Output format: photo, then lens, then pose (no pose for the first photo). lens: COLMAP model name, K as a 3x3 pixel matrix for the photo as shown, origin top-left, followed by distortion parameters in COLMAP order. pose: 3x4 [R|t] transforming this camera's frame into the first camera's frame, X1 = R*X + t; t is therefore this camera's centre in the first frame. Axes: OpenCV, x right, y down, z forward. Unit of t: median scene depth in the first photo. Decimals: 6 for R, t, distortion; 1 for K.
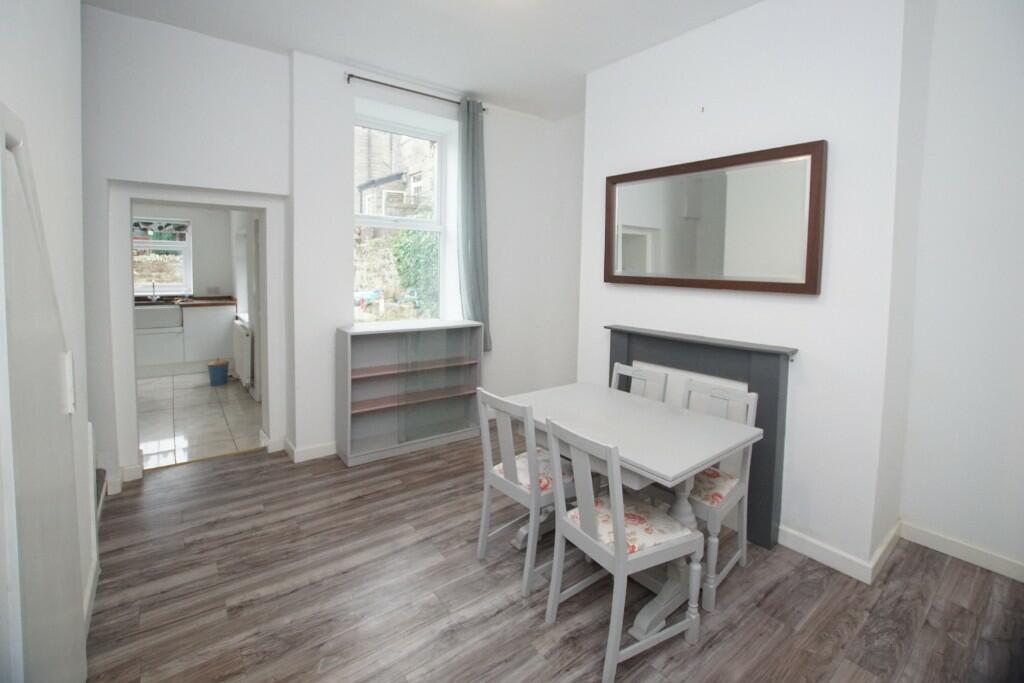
lens RADIAL K [[447.9, 0, 506.0], [0, 447.9, 344.1], [0, 0, 1]] dist [-0.000634, 0.000047]
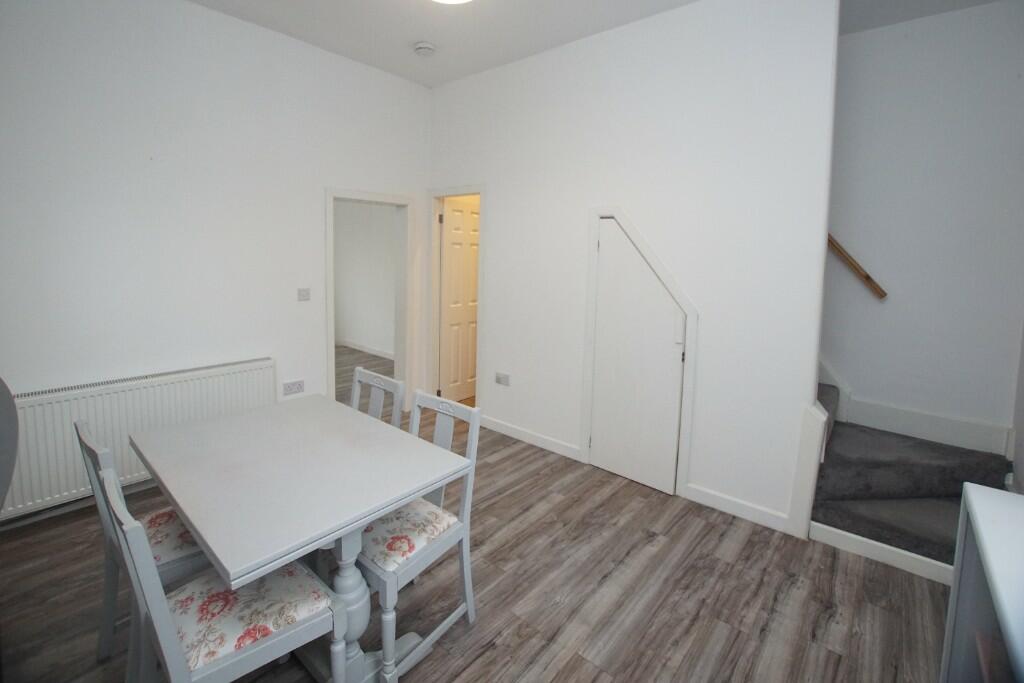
lens RADIAL K [[447.9, 0, 511.2], [0, 447.9, 341.3], [0, 0, 1]] dist [-0.000634, 0.000047]
pose [[-0.977544, -0.005575, -0.210658, 0.038791], [-0.079821, 0.934958, 0.345661, -0.247818], [0.195030, 0.354714, -0.914408, 1.459262]]
